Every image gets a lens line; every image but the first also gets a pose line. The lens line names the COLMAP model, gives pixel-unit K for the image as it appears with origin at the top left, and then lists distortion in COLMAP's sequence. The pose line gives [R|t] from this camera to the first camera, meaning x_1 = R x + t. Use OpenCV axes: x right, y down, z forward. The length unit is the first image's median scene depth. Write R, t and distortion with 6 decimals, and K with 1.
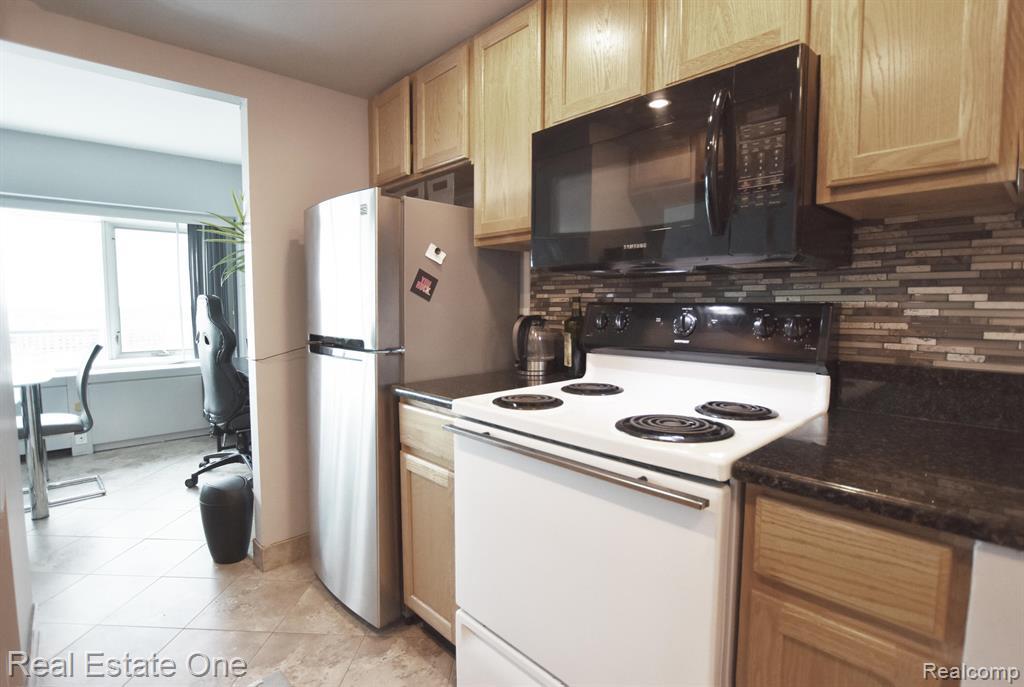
lens RADIAL K [[504.6, 0, 512.0], [0, 504.6, 343.5], [0, 0, 1]] dist [-0.032585, 0.000021]
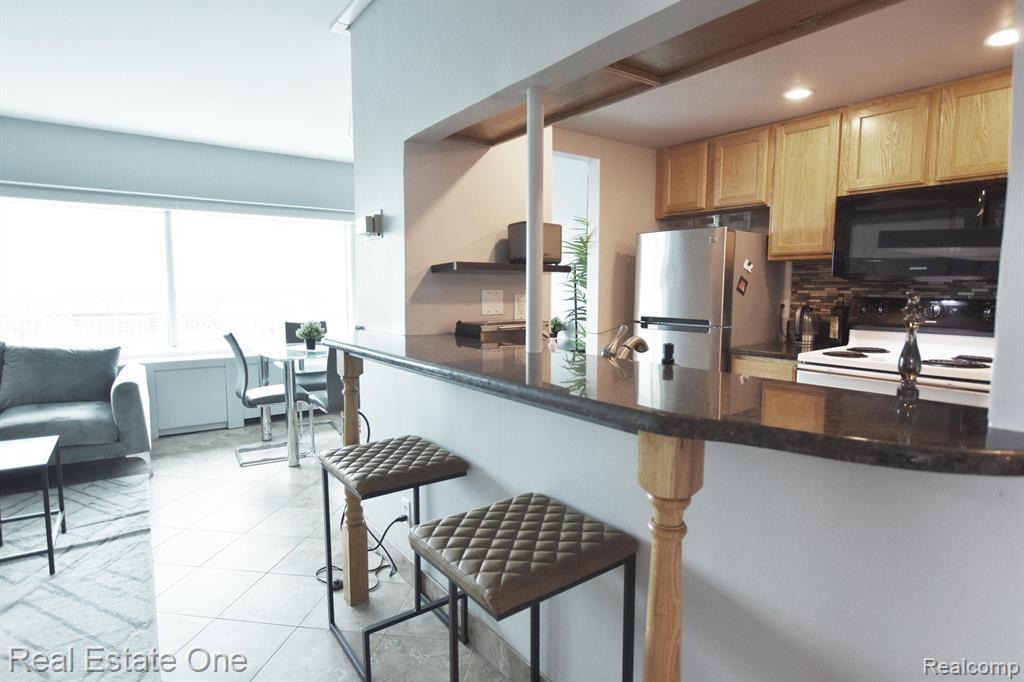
lens RADIAL K [[558.4, 0, 512.0], [0, 558.4, 341.0], [0, 0, 1]] dist [-0.002707, -0.001273]
pose [[0.994436, 0.012149, -0.104635, -0.662884], [-0.010489, 0.999811, 0.016398, 0.034607], [0.104815, -0.015209, 0.994375, -0.771436]]
